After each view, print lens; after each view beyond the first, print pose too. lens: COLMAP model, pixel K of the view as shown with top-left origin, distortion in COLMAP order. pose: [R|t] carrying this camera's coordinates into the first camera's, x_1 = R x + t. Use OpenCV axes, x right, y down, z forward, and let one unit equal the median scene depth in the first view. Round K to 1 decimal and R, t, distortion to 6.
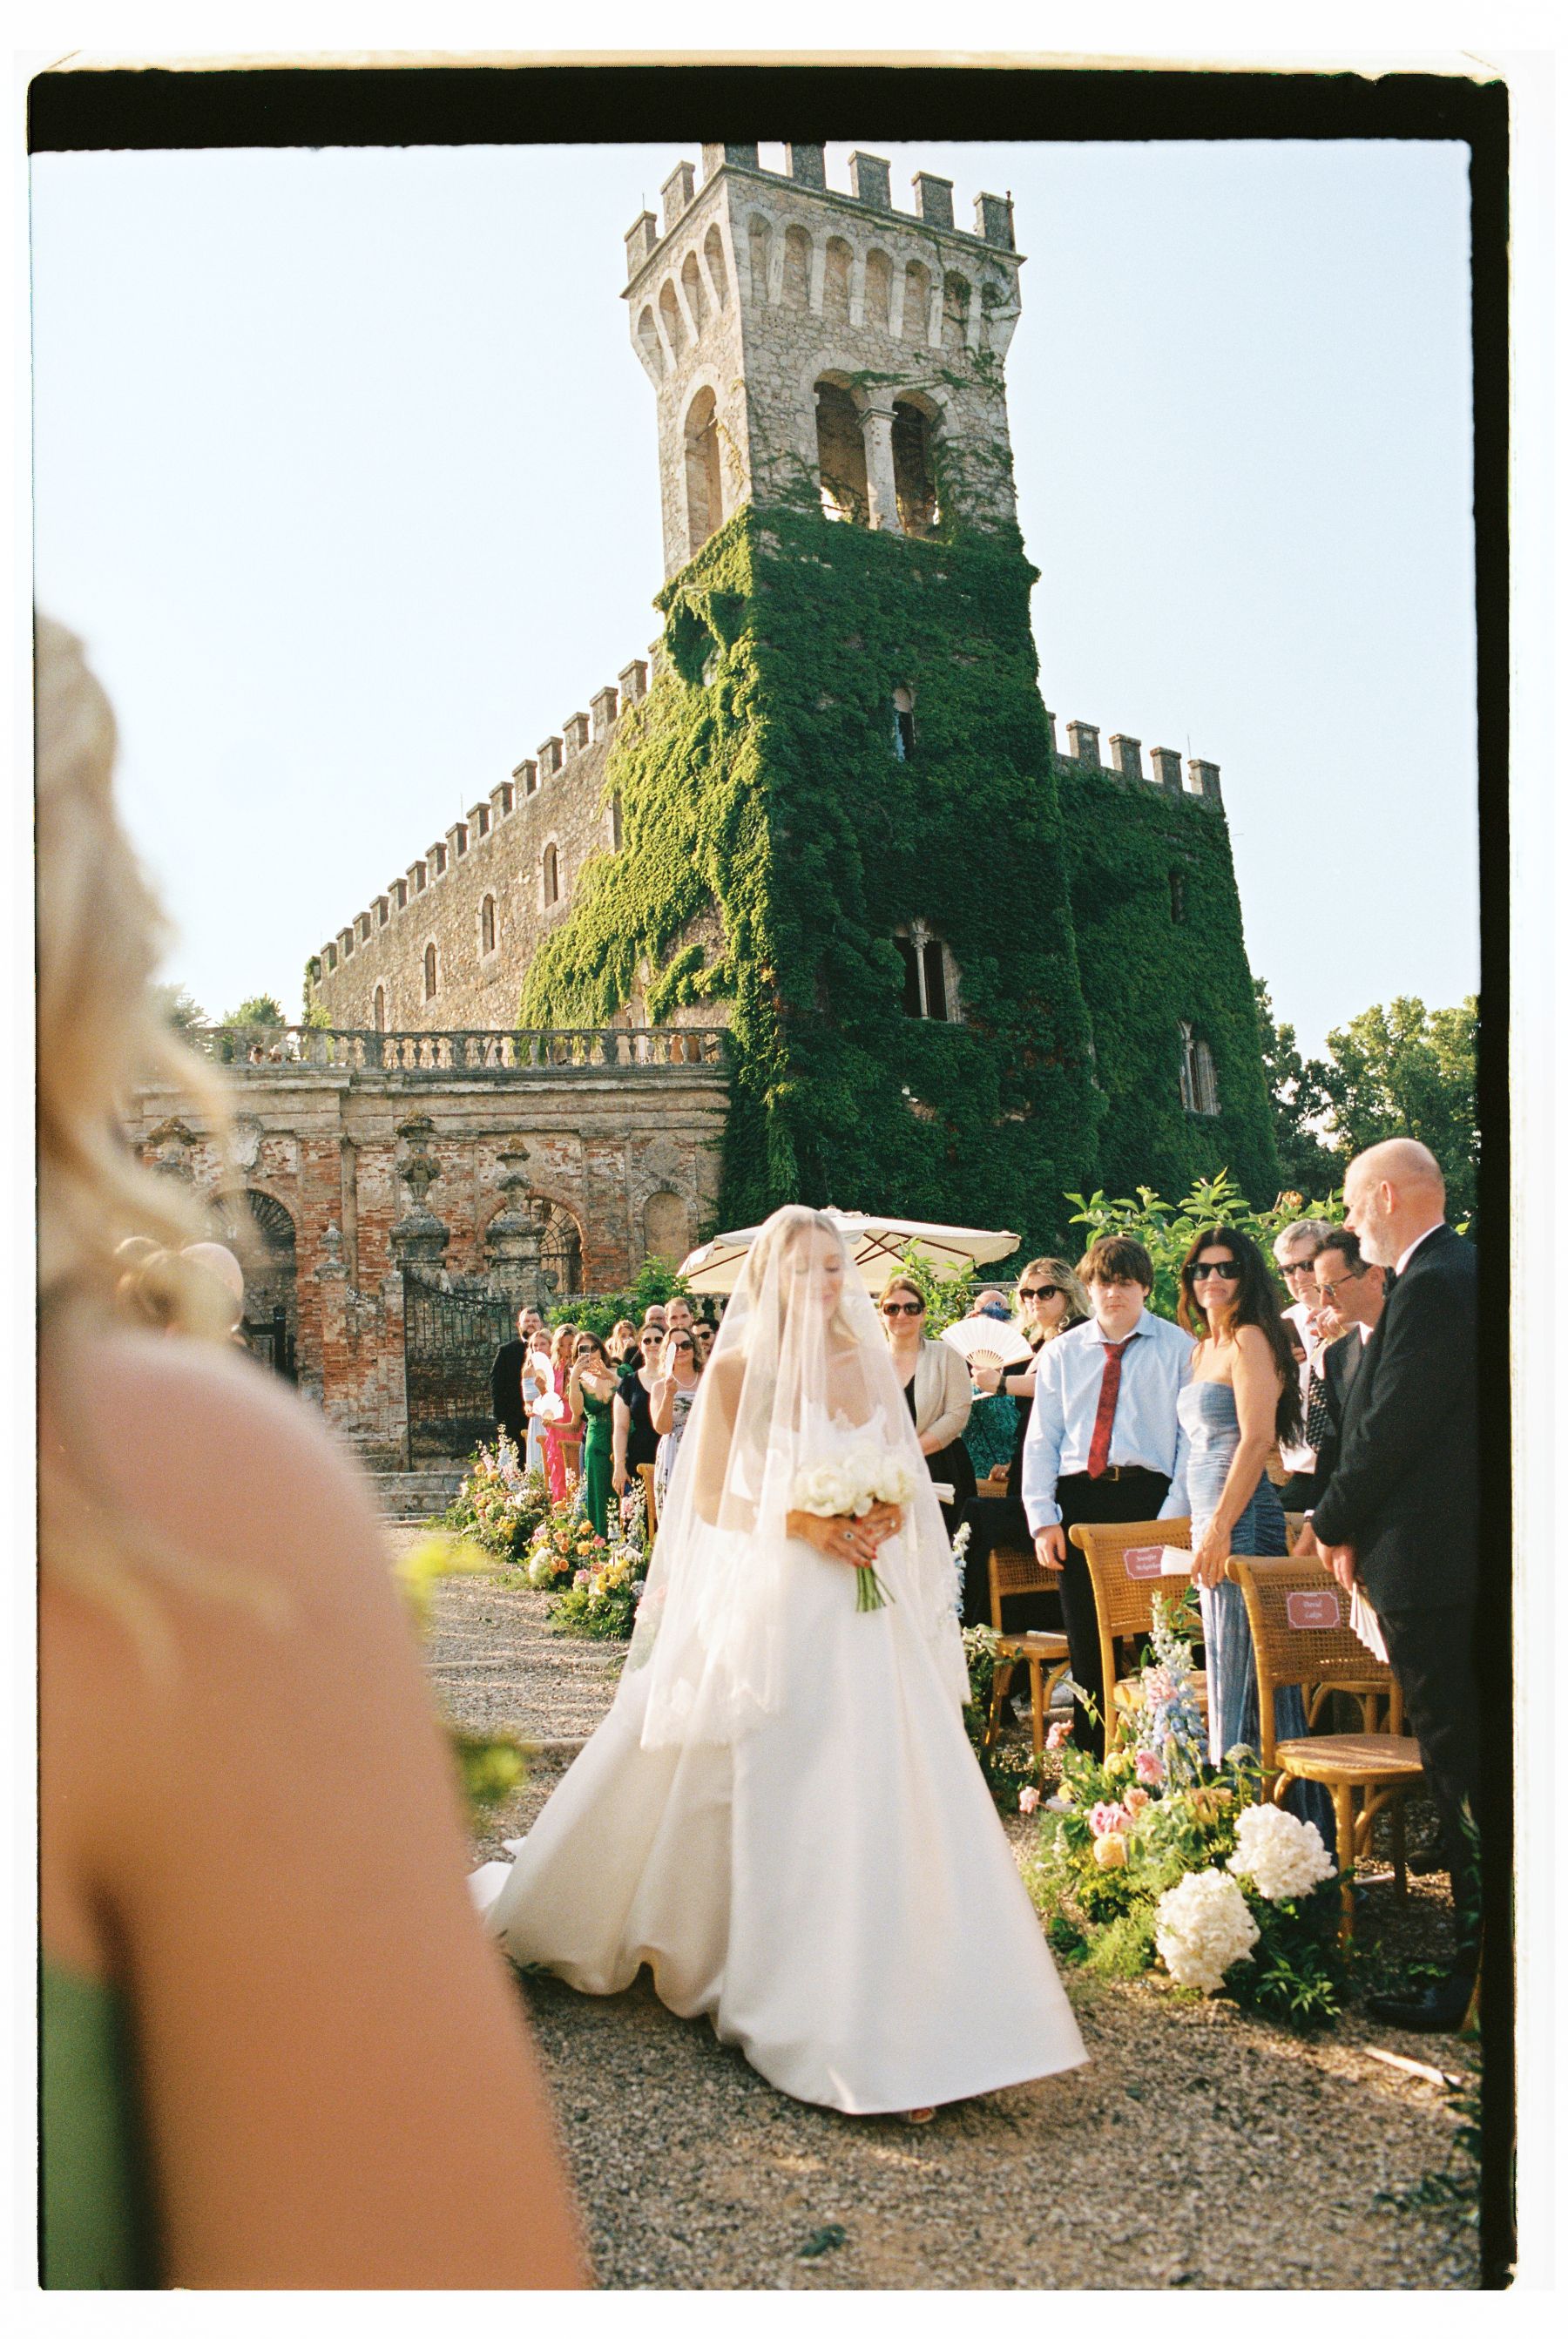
lens RADIAL K [[2030.7, 0, 763.8], [0, 2030.7, 1241.7], [0, 0, 1]] dist [-0.117417, 0.127558]
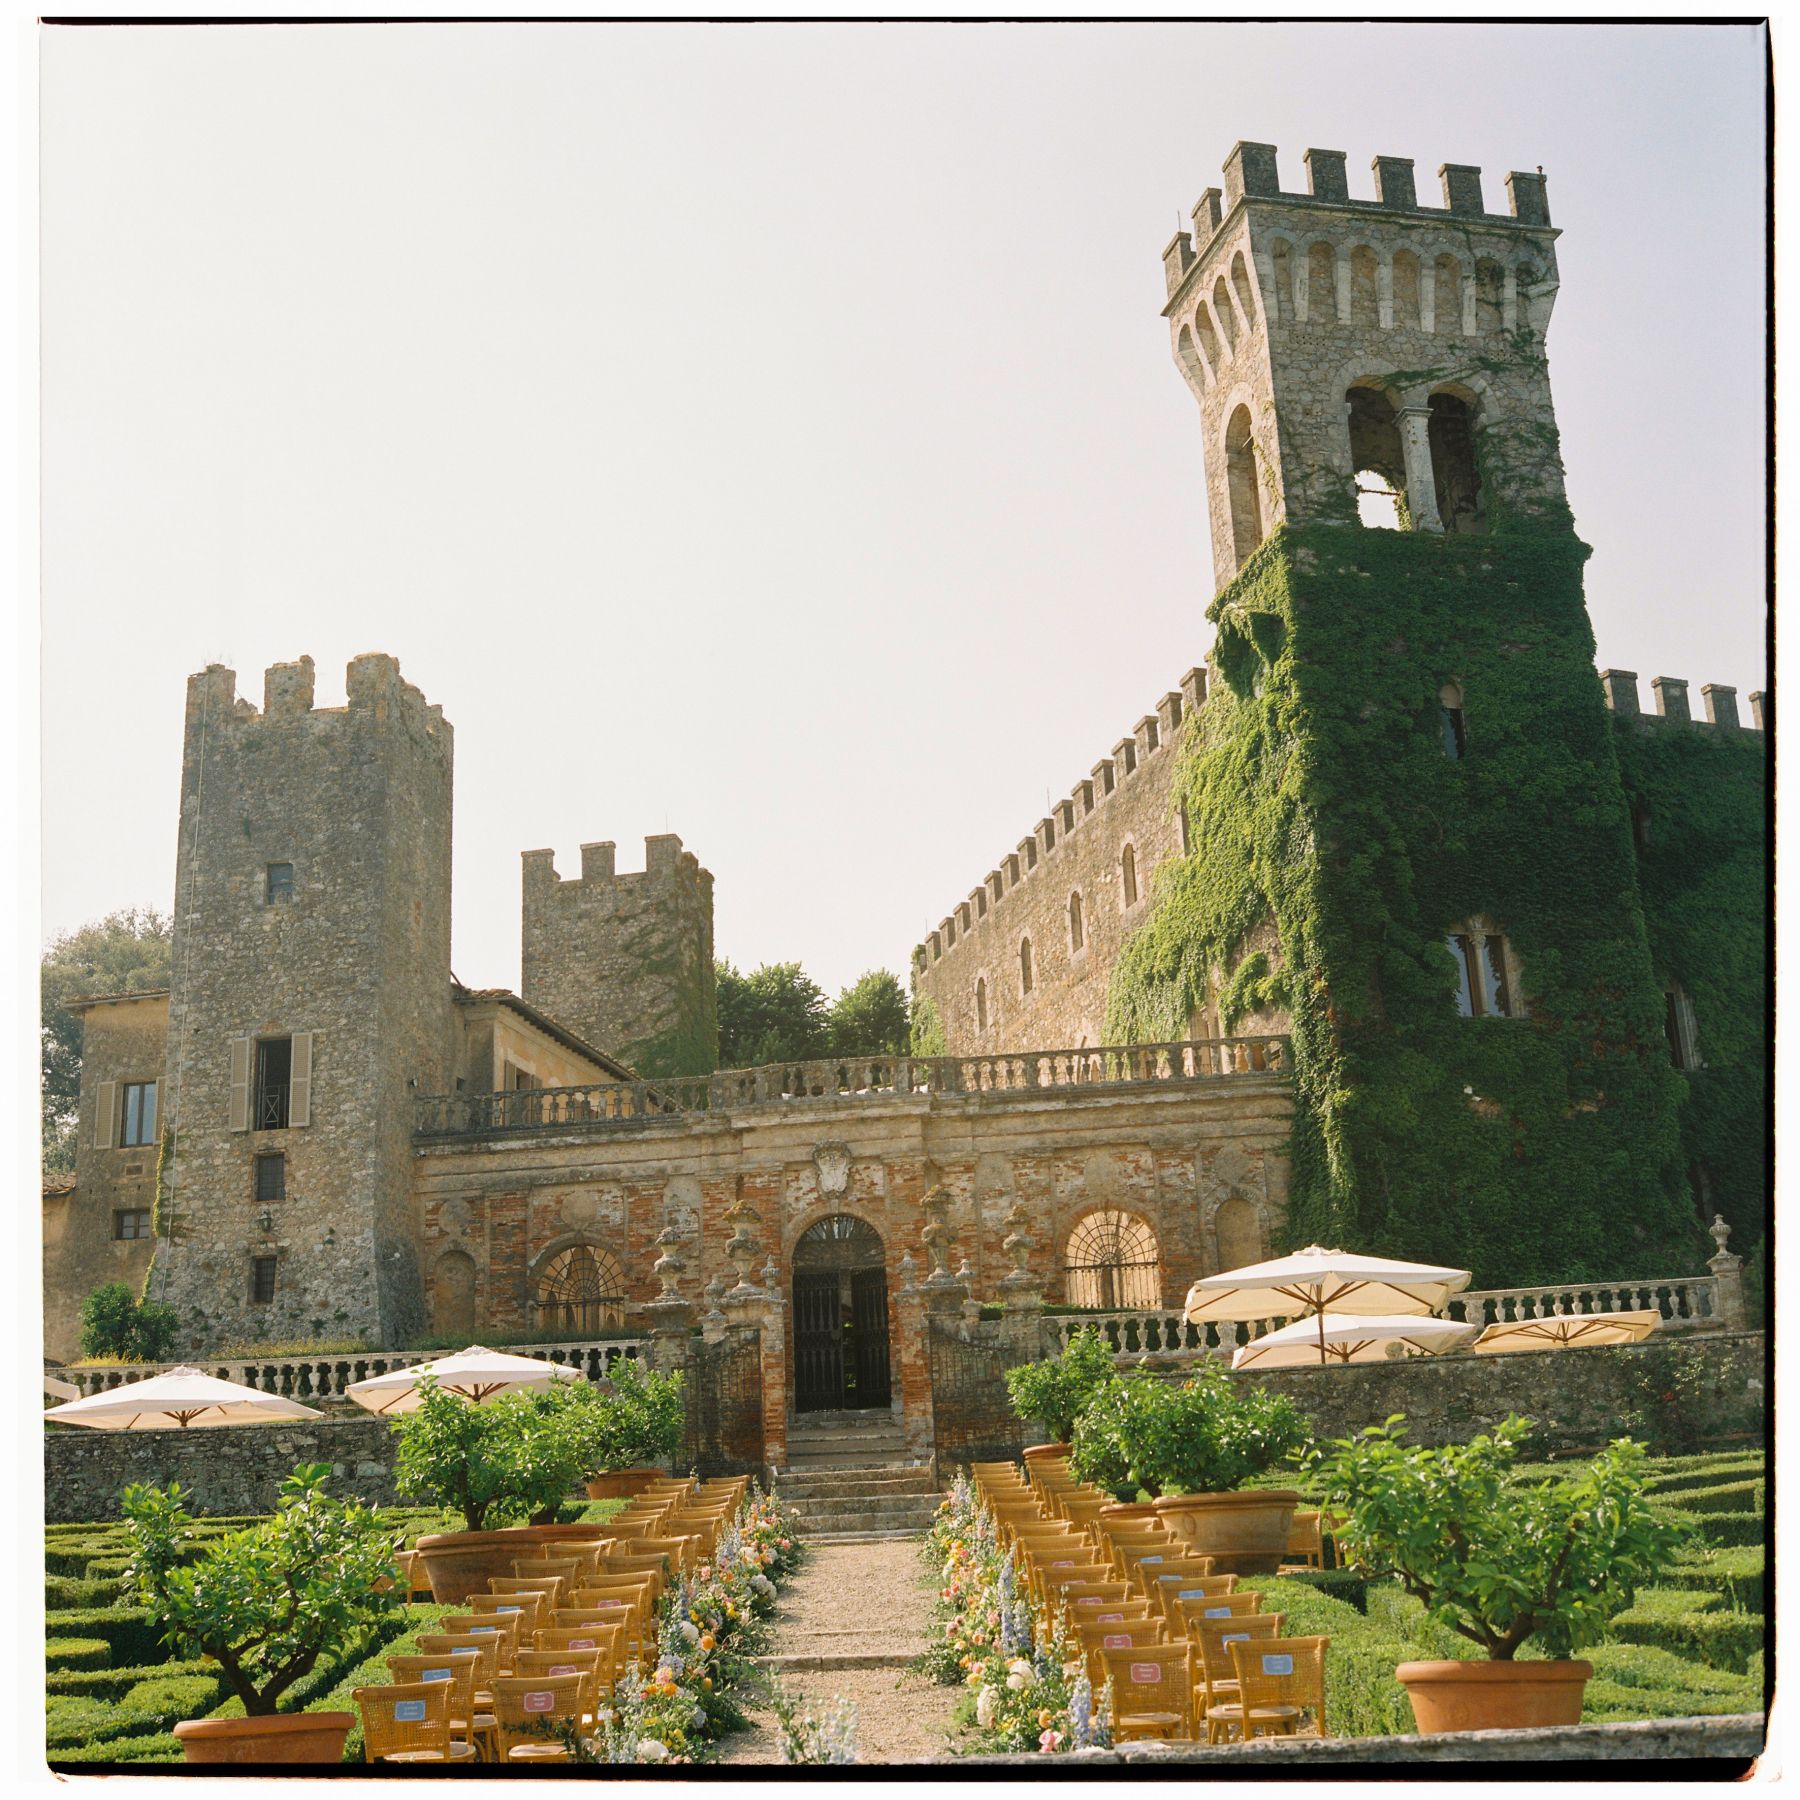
lens RADIAL K [[2325.1, 0, 904.5], [0, 2325.1, 947.8], [0, 0, 1]] dist [-0.000289, -0.168891]
pose [[0.968566, -0.063175, -0.240600, 0.076092], [0.037947, 0.993417, -0.108082, -0.028513], [0.245845, 0.095554, 0.964588, -0.179107]]
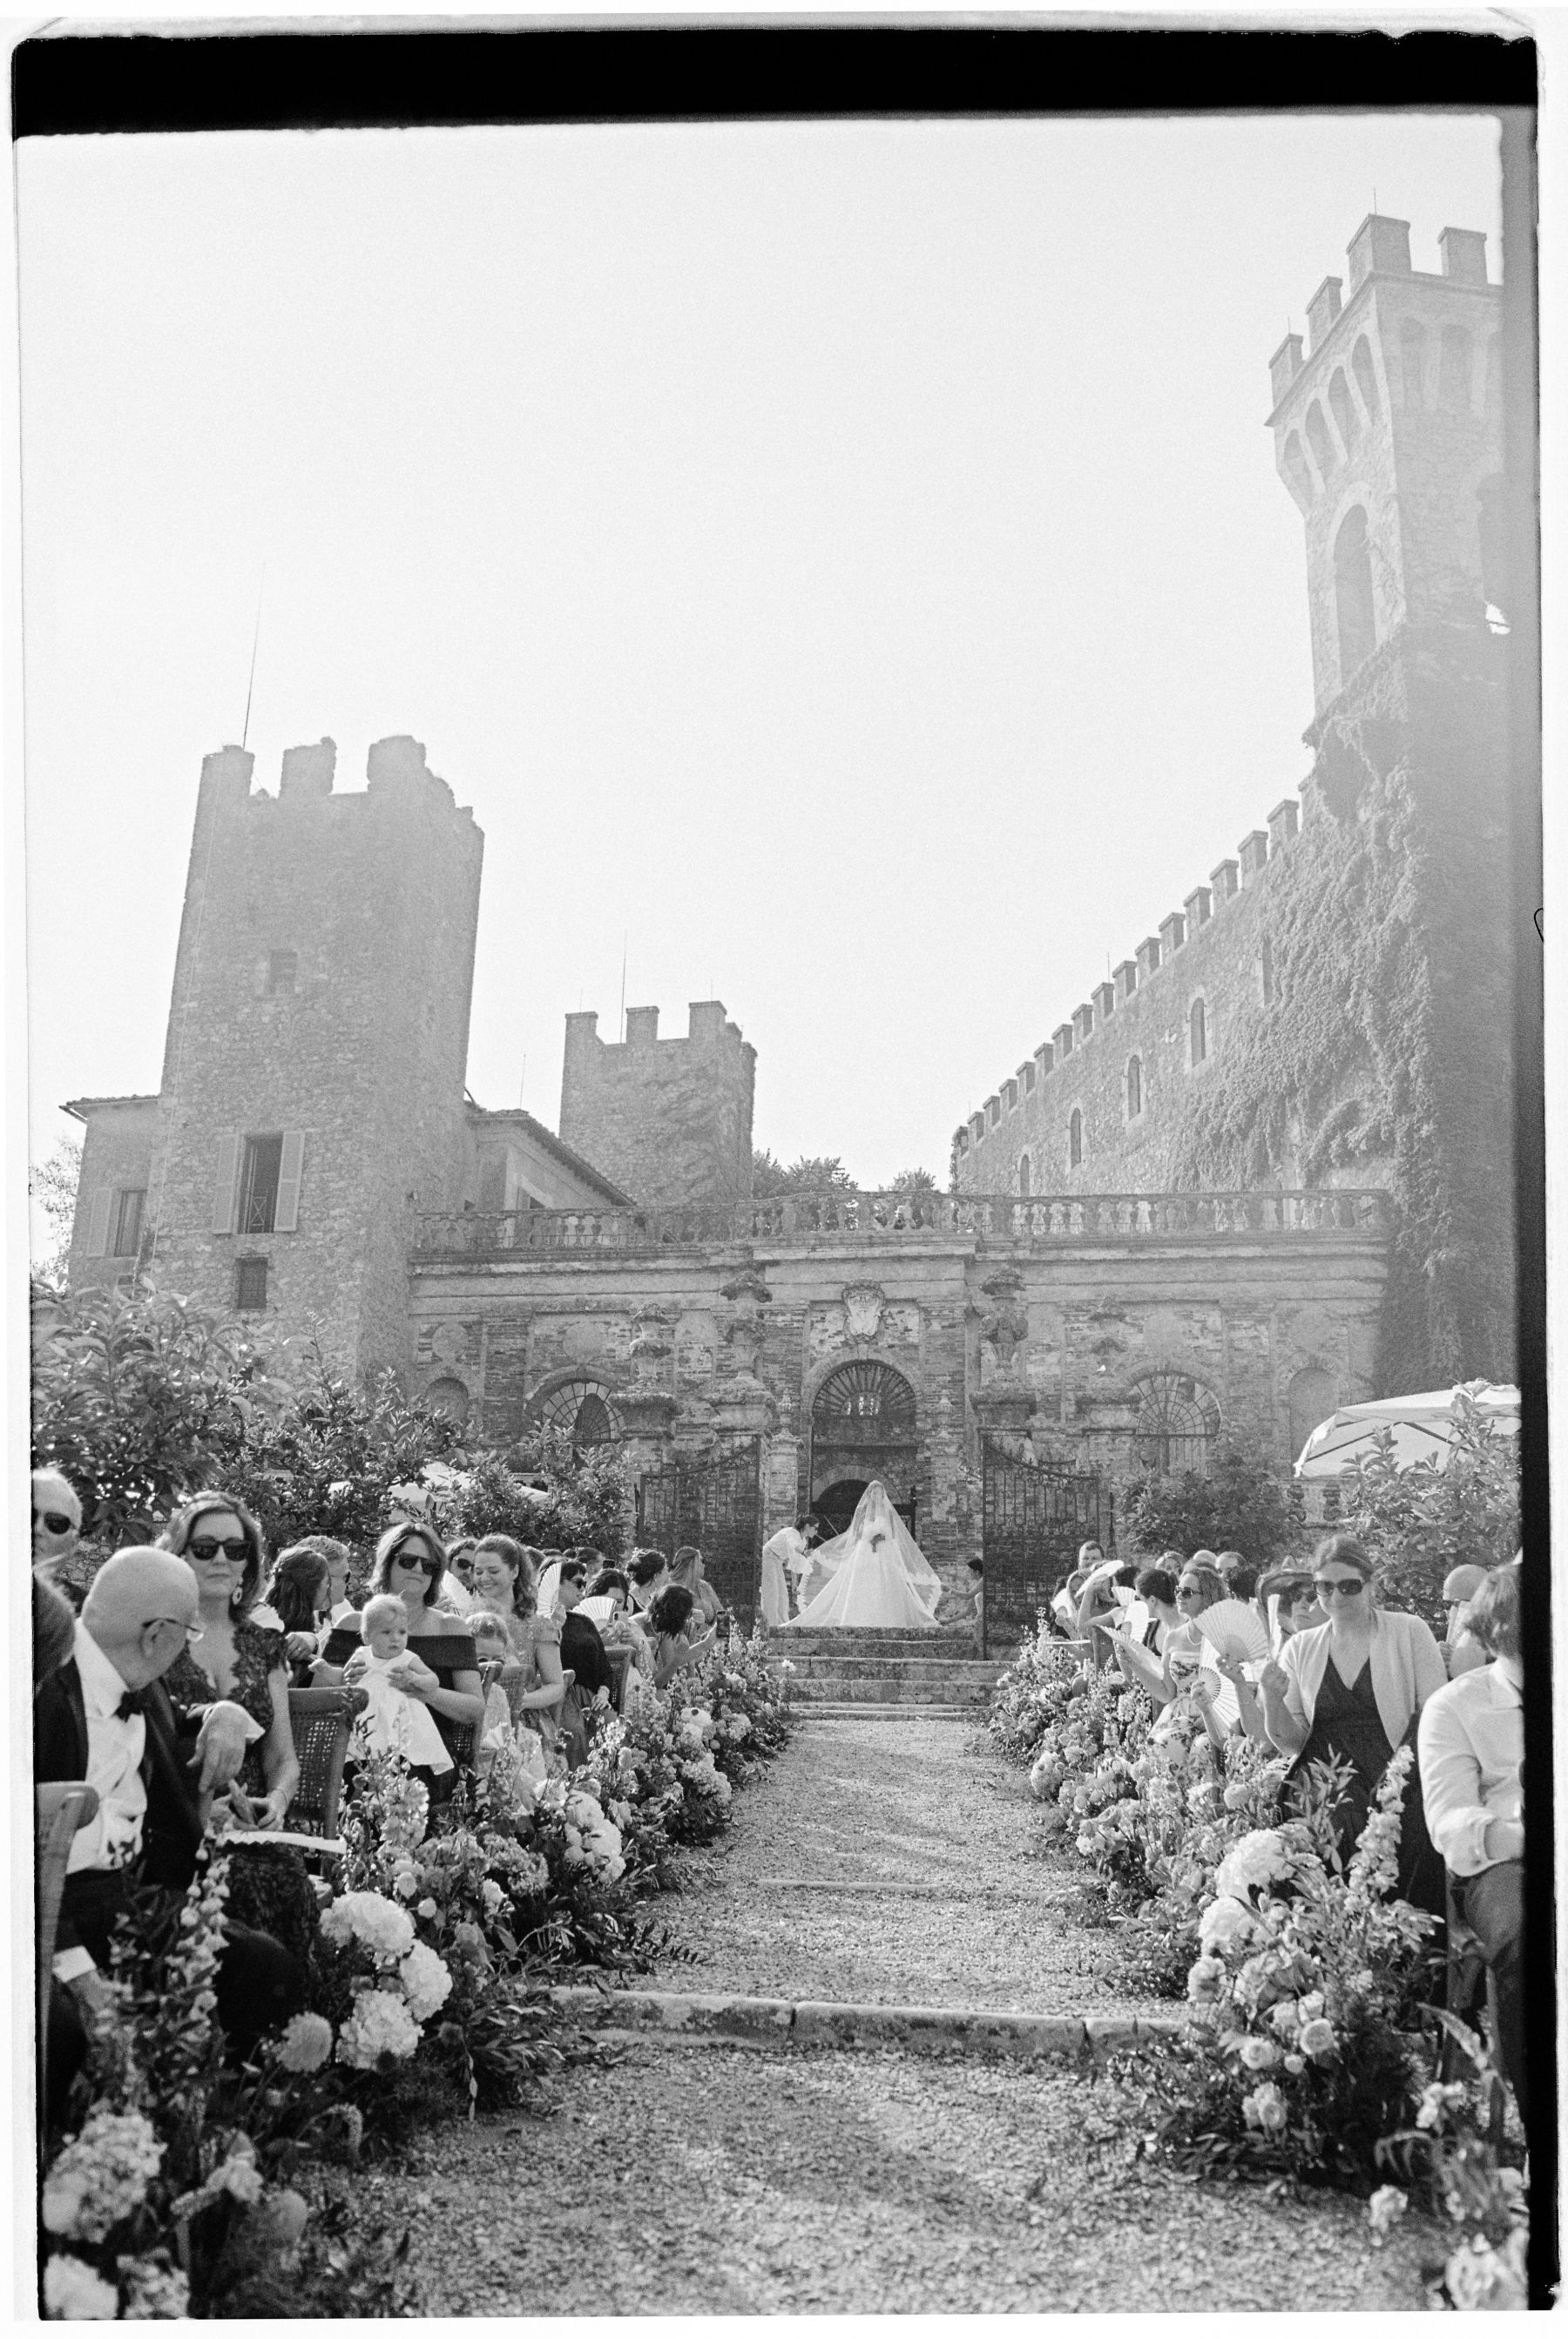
lens RADIAL K [[2099.4, 0, 775.4], [0, 2099.4, 1271.2], [0, 0, 1]] dist [-0.121353, 0.114544]
pose [[0.949639, -0.001251, -0.313344, 0.014333], [-0.022337, 0.997178, -0.071678, 0.004155], [0.312549, 0.075068, 0.946931, 0.032004]]
